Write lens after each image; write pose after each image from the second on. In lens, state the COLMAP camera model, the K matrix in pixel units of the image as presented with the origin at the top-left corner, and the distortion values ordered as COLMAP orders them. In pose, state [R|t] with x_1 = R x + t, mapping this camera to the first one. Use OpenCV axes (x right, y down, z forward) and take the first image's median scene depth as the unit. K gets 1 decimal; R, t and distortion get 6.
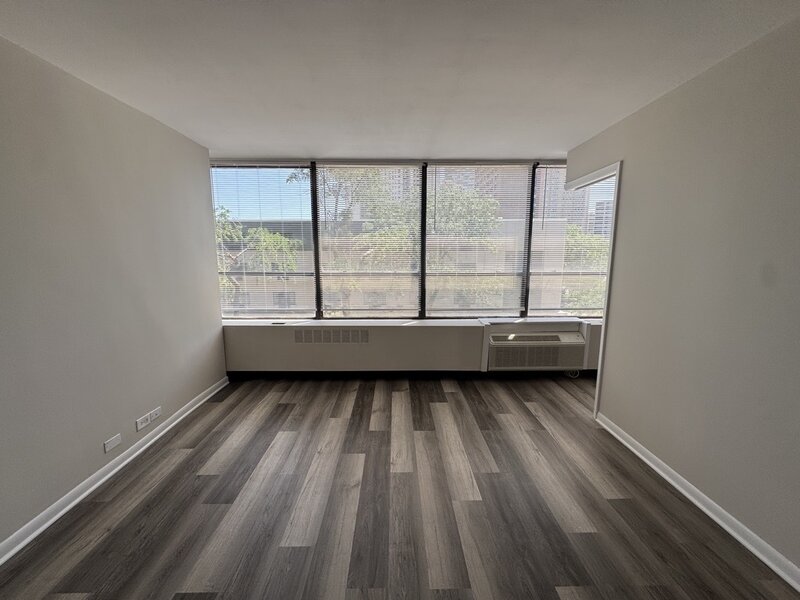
lens RADIAL K [[317.3, 0, 397.3], [0, 317.3, 304.4], [0, 0, 1]] dist [-0.003474, 0.000242]
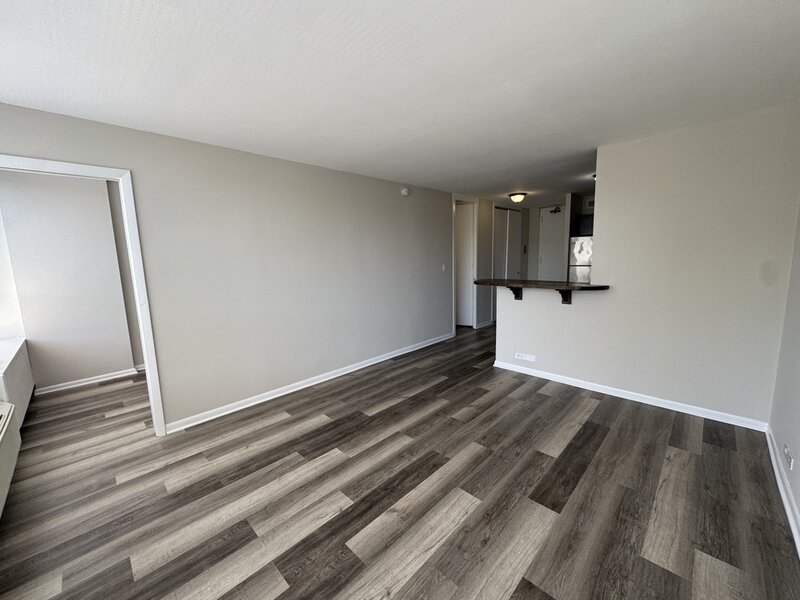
lens RADIAL K [[317.3, 0, 392.6], [0, 317.3, 299.3], [0, 0, 1]] dist [-0.003474, 0.000242]
pose [[-0.696874, -0.080871, 0.712620, -0.663377], [0.137715, 0.960043, 0.243621, -0.225625], [-0.703848, 0.267912, -0.657892, 1.296342]]
